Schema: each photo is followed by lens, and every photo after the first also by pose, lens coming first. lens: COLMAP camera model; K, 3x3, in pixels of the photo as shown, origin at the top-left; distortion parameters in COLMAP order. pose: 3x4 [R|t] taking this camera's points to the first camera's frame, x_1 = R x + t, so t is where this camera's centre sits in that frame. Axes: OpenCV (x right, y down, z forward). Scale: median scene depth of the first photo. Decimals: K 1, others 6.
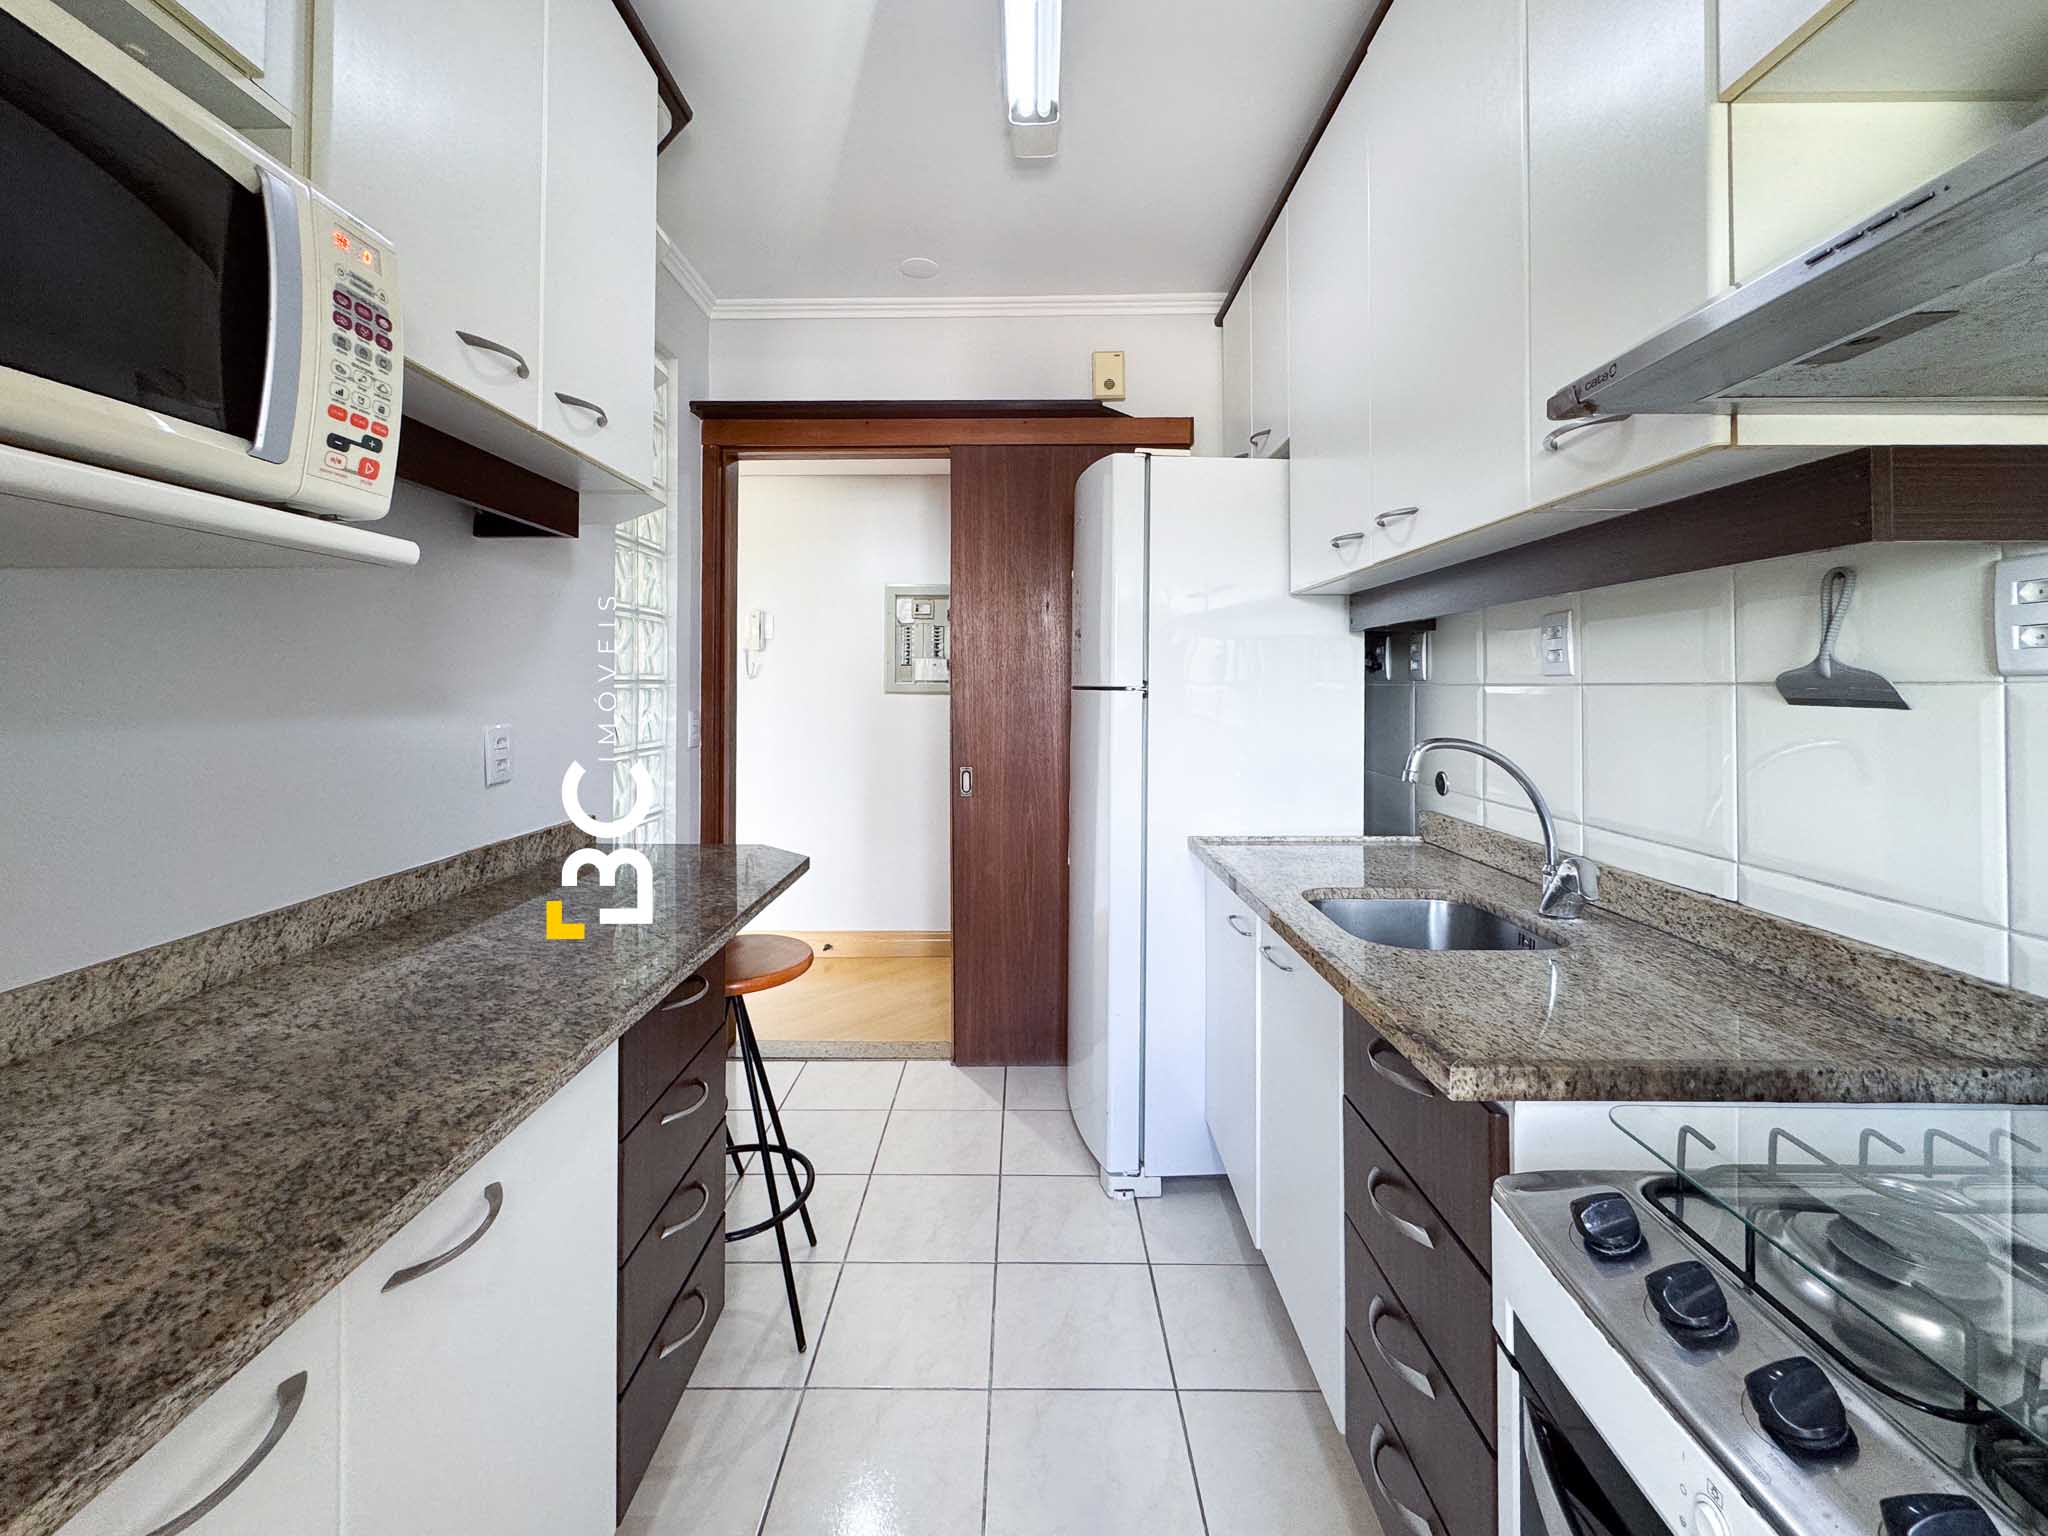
lens RADIAL K [[838.7, 0, 1054.8], [0, 838.7, 664.8], [0, 0, 1]] dist [-0.001524, 0.000798]
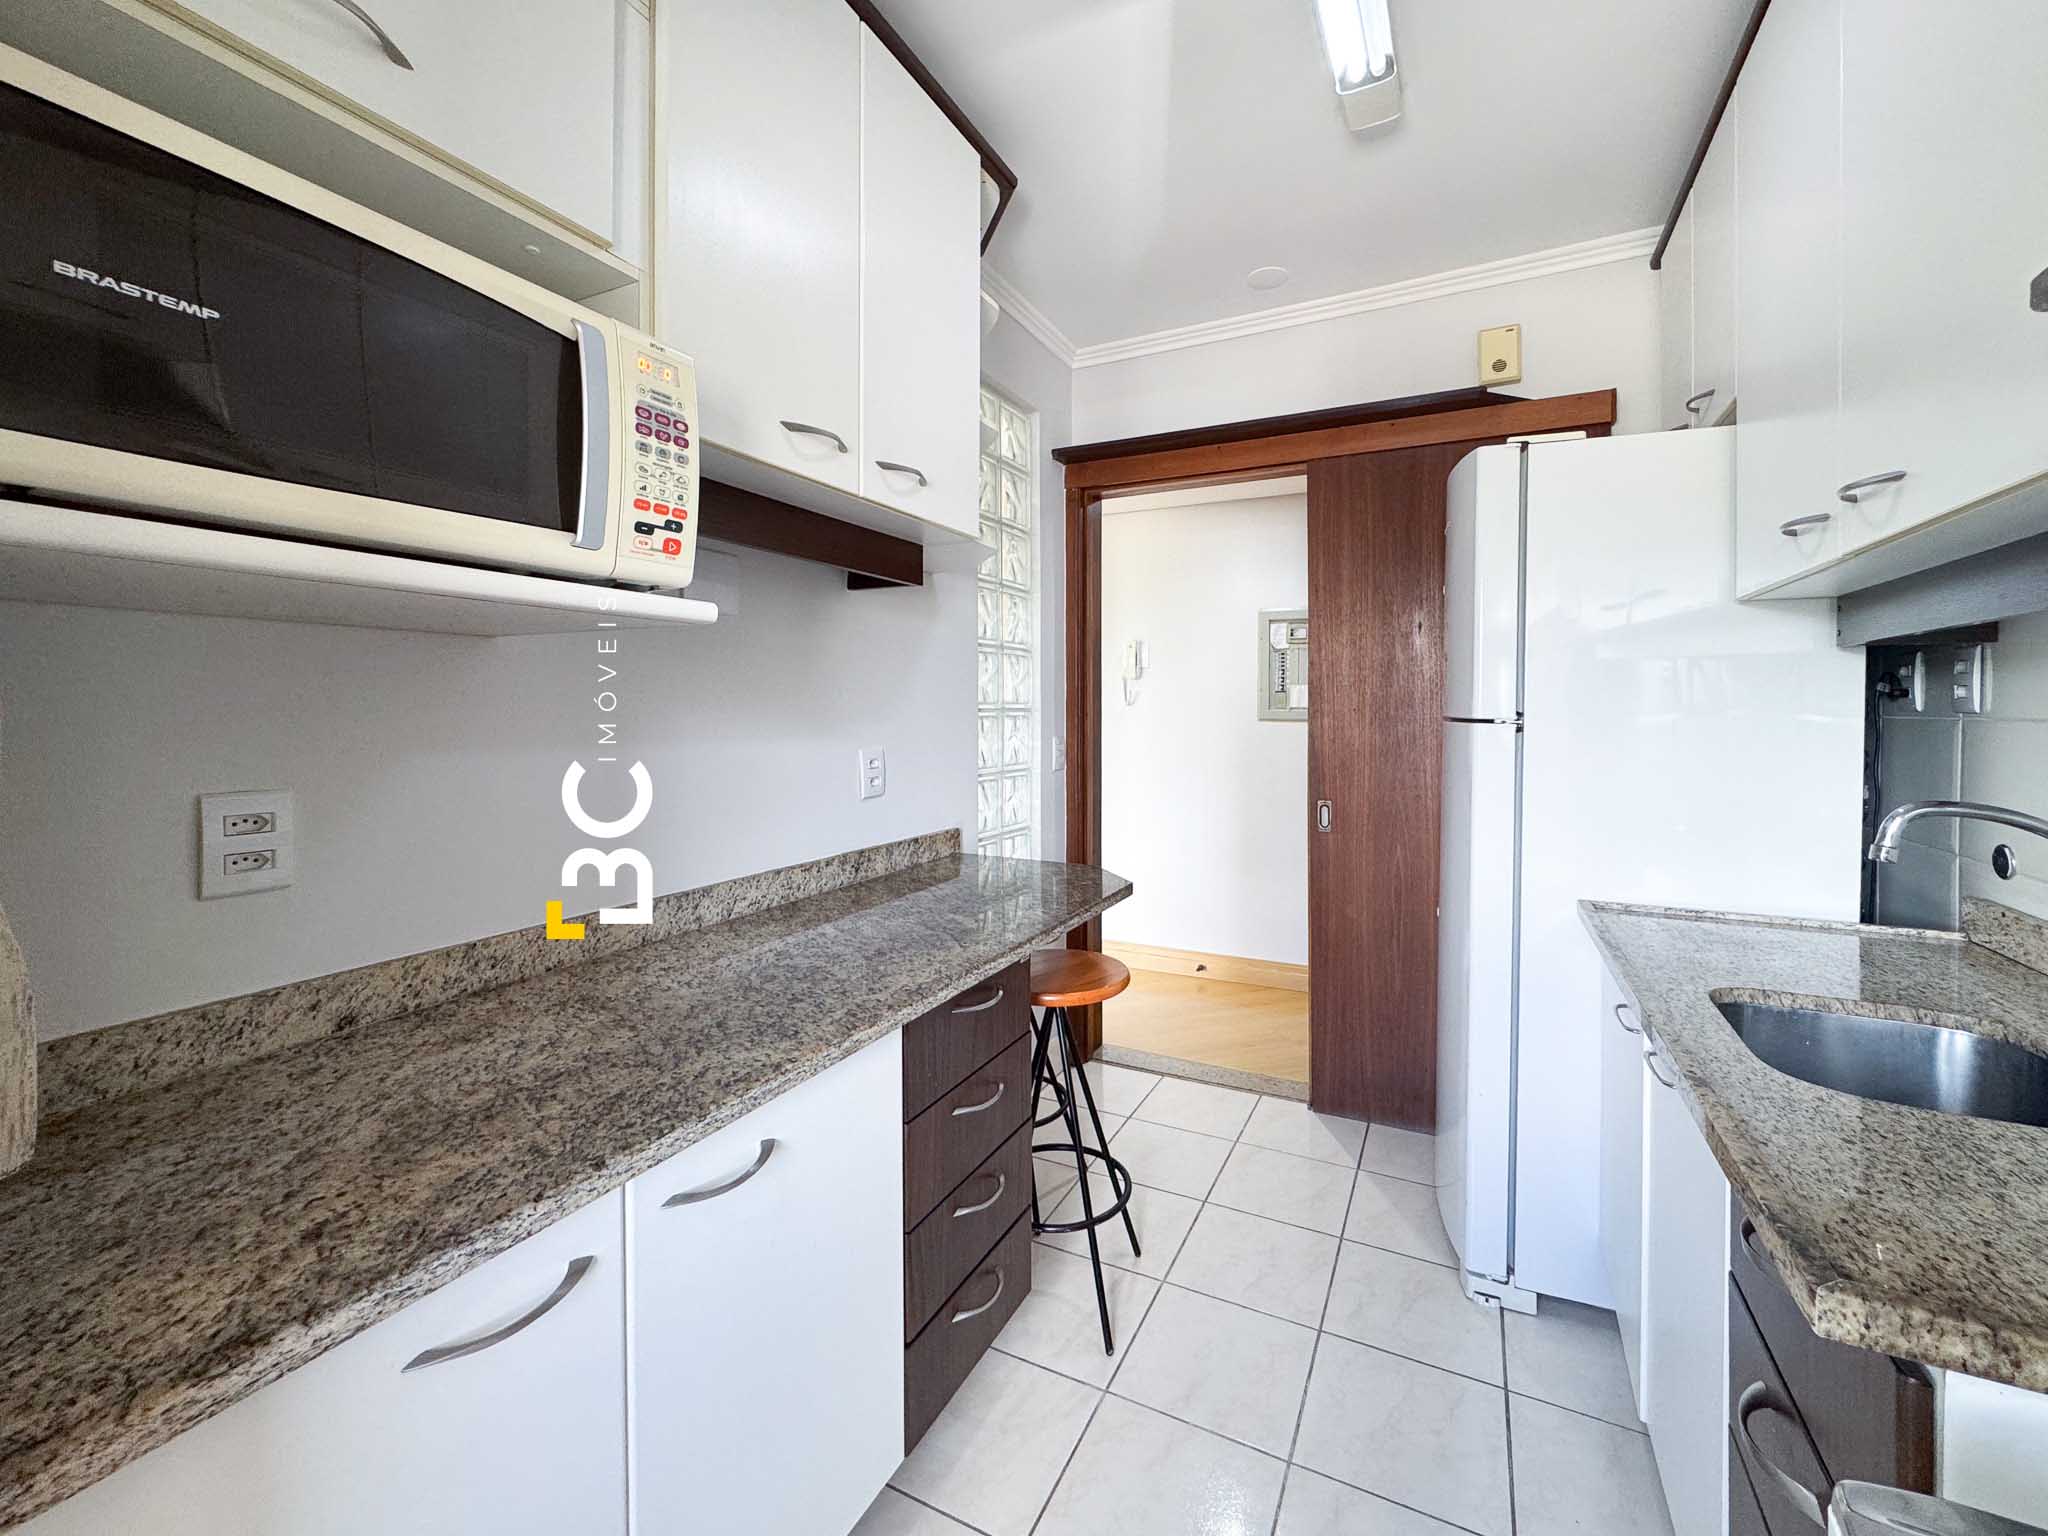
lens RADIAL K [[838.7, 0, 1084.0], [0, 838.7, 709.4], [0, 0, 1]] dist [-0.001524, 0.000798]
pose [[0.898947, 0.005281, -0.438026, 0.120135], [0.005670, 0.999703, 0.023689, -0.008788], [0.438021, -0.023778, 0.898650, 0.065791]]
